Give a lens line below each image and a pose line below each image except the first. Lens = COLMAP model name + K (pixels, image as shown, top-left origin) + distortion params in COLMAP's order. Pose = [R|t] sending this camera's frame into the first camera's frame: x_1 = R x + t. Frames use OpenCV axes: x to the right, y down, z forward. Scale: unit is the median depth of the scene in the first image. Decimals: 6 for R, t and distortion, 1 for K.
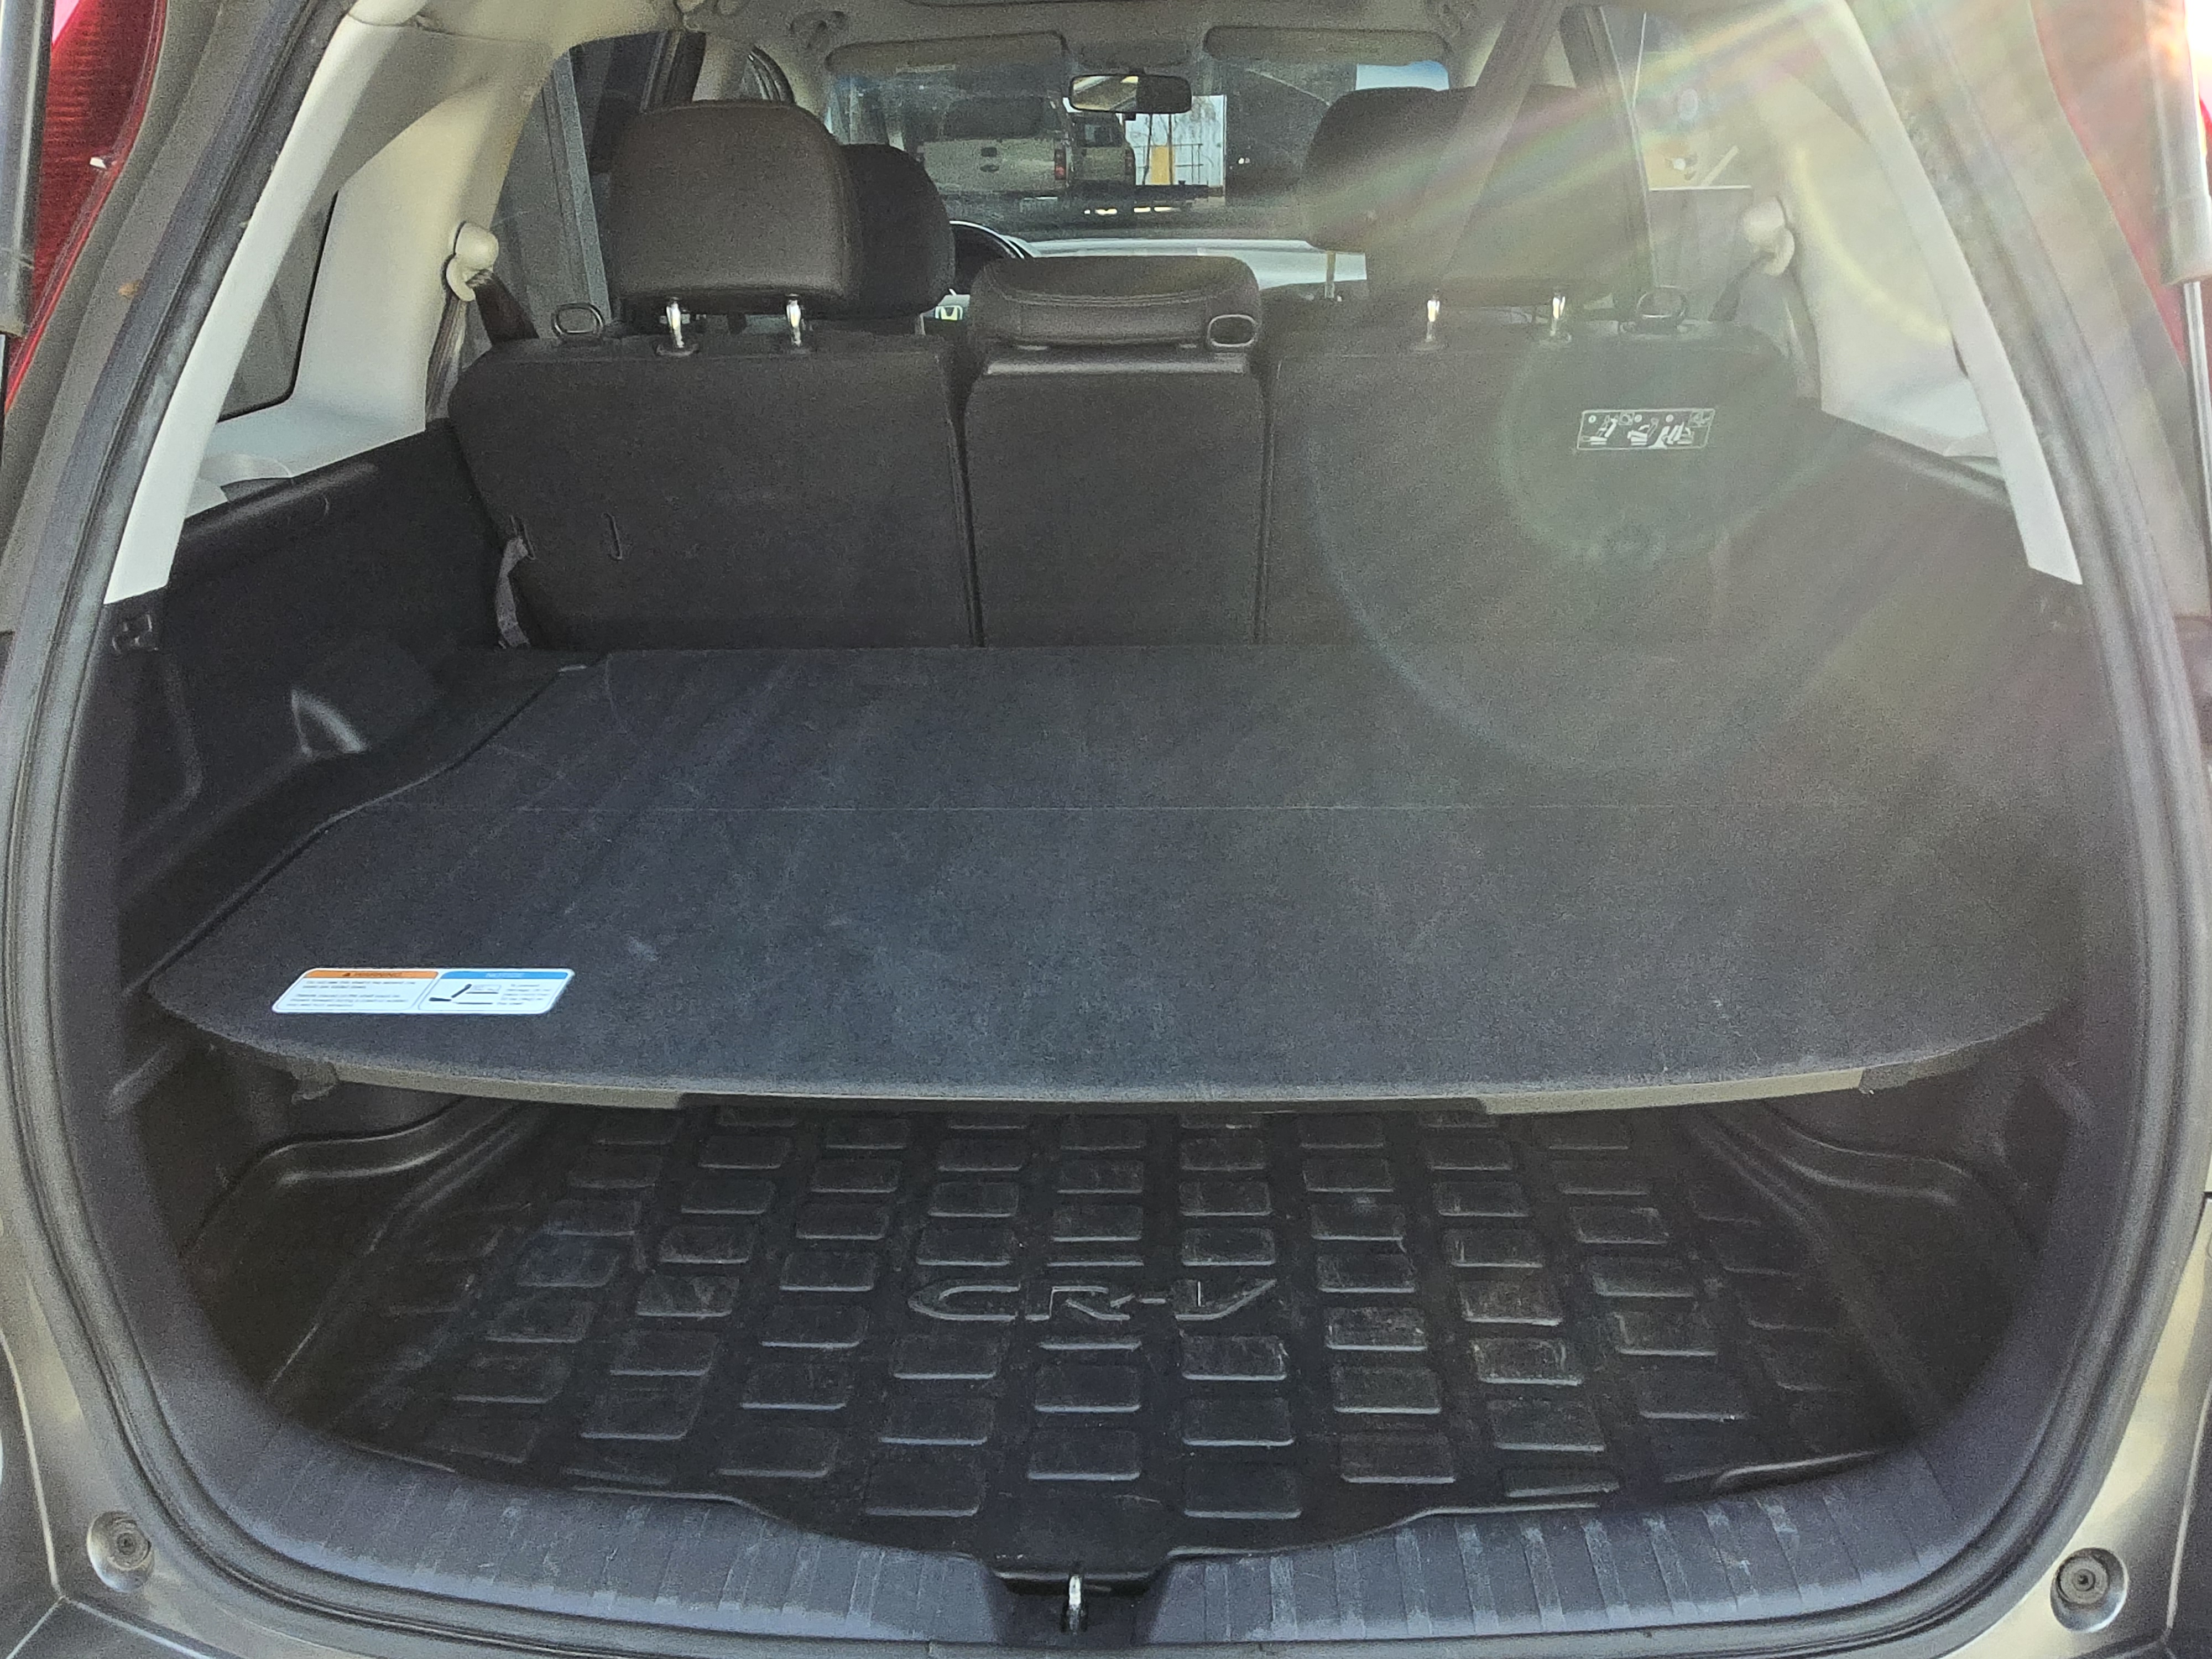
lens RADIAL K [[1474.9, 0, 1108.1], [0, 1474.9, 824.9], [0, 0, 1]] dist [0.016630, -0.015033]
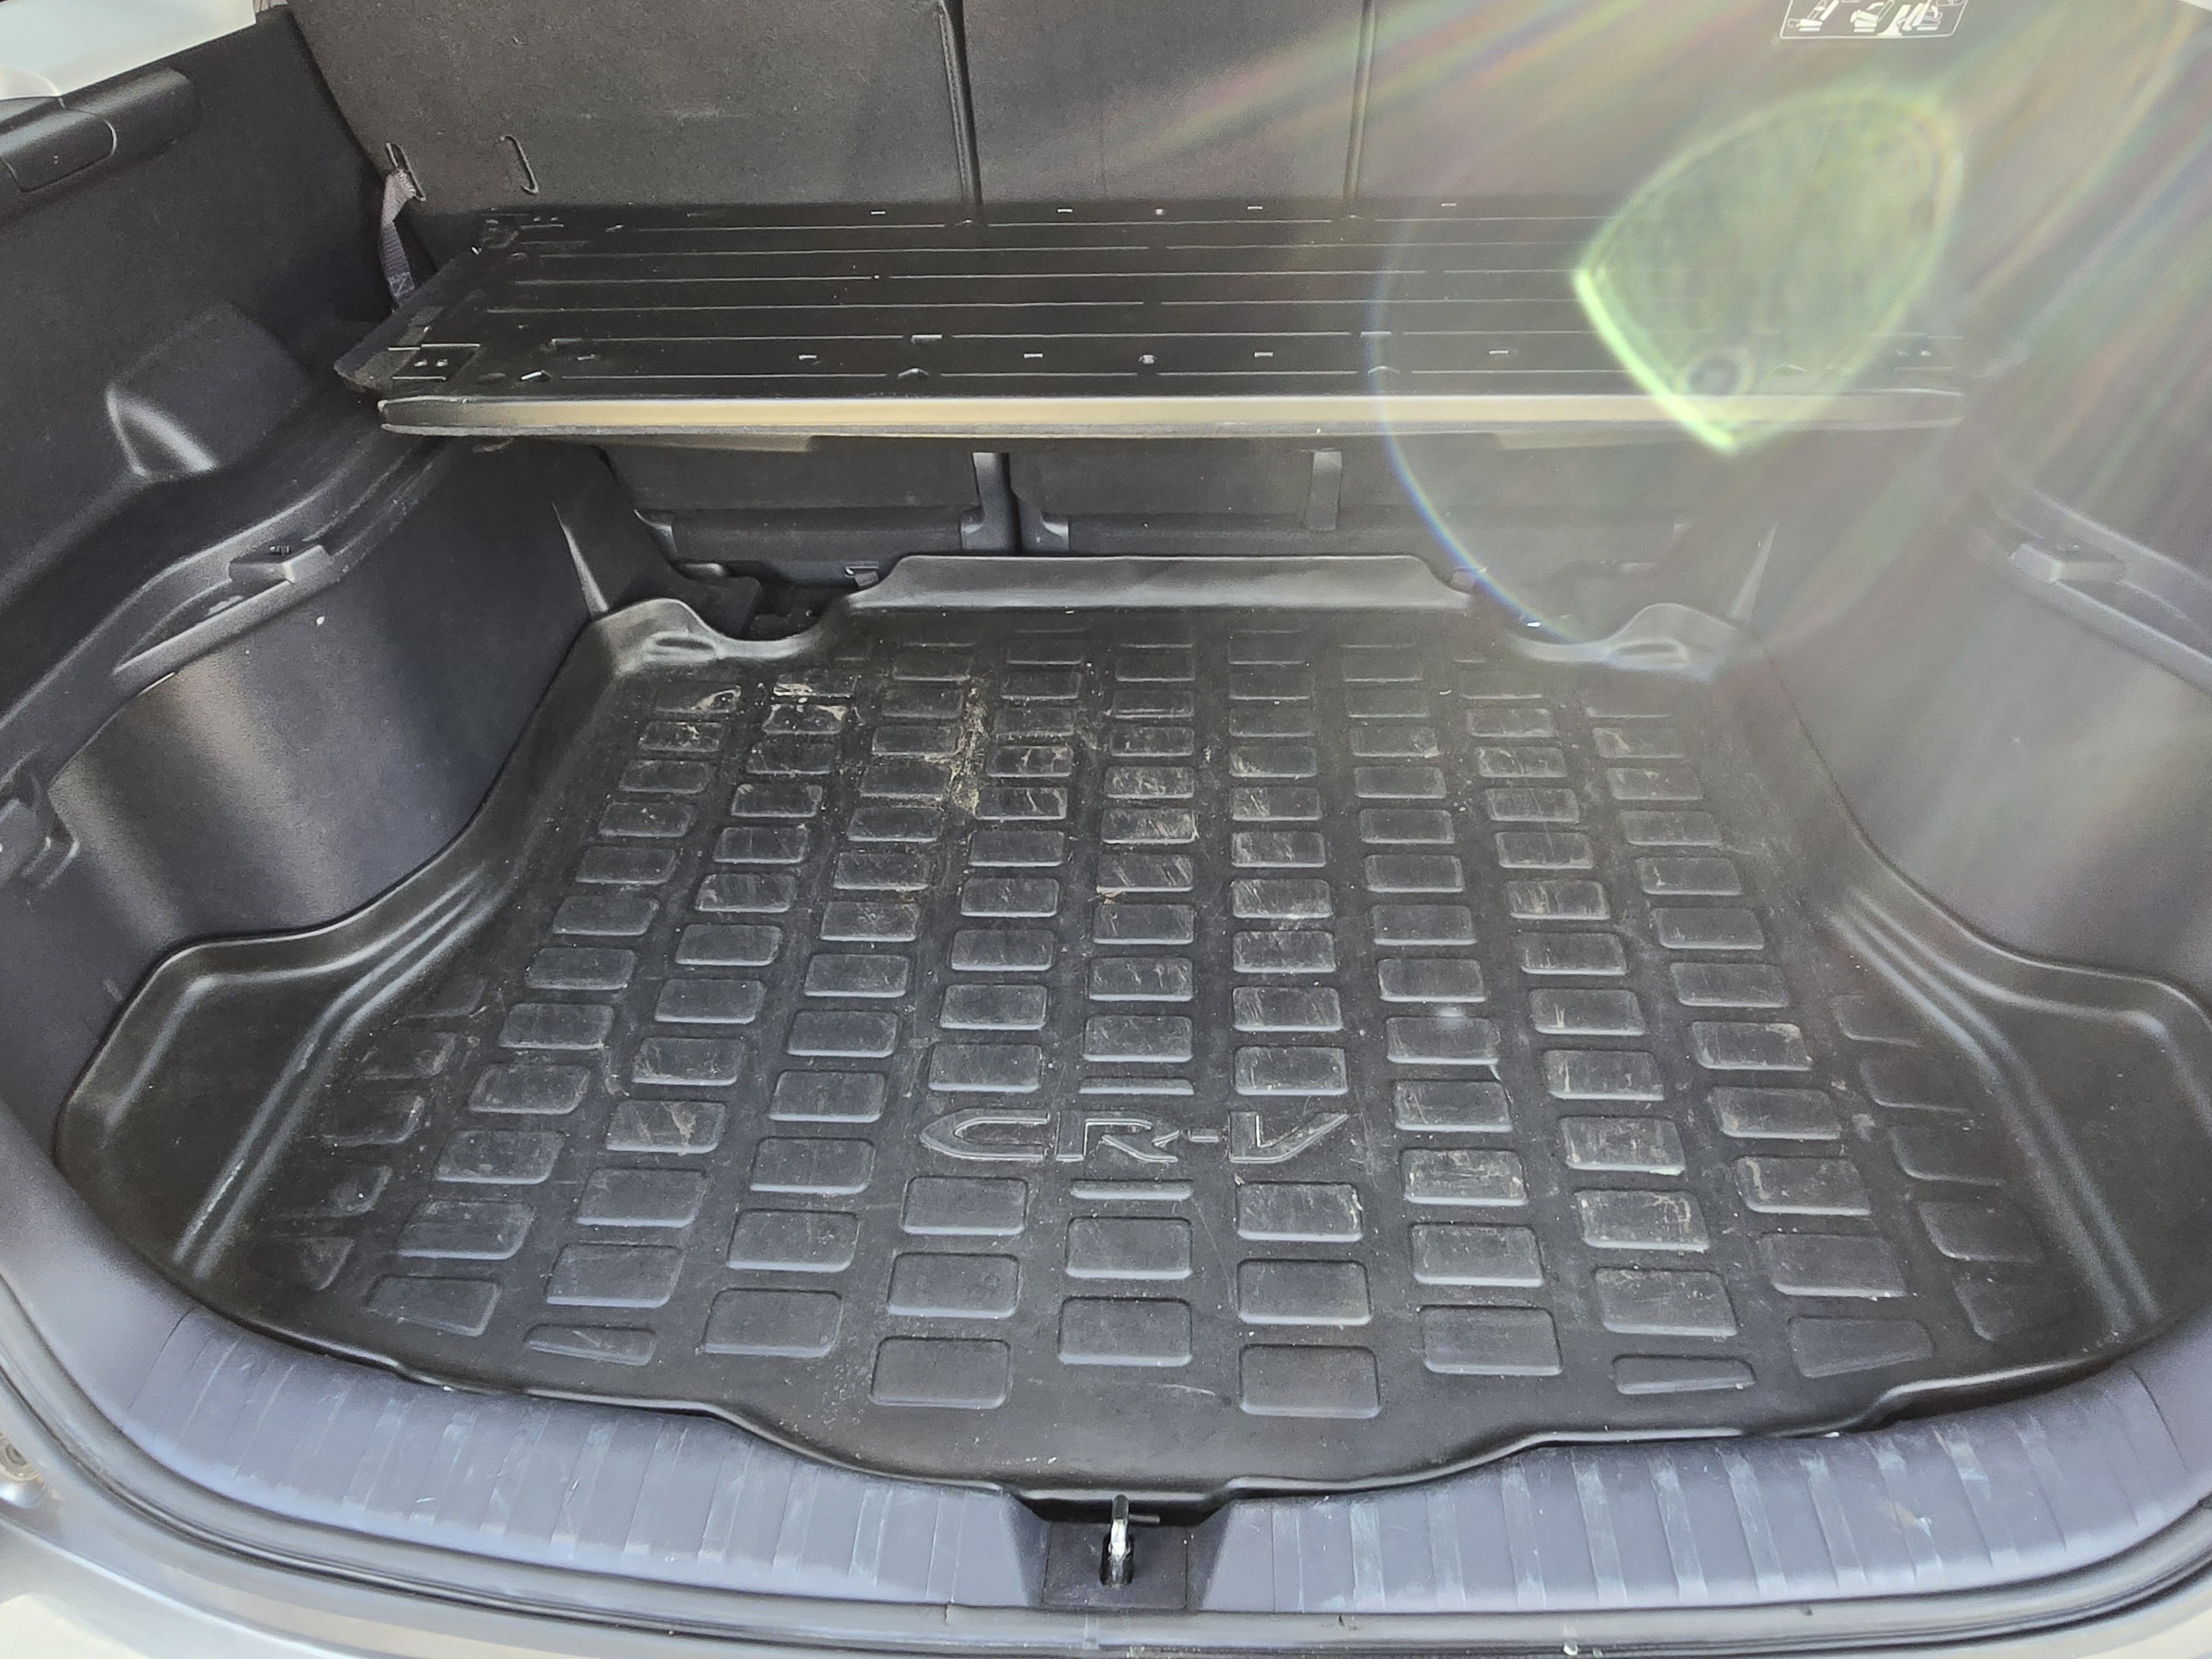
lens RADIAL K [[1474.9, 0, 1104.2], [0, 1474.9, 838.3], [0, 0, 1]] dist [0.016630, -0.015033]
pose [[0.999807, 0.003811, -0.019263, -0.011642], [0.001027, 0.969495, 0.245110, -0.057364], [0.019610, -0.245083, 0.969304, 0.208704]]
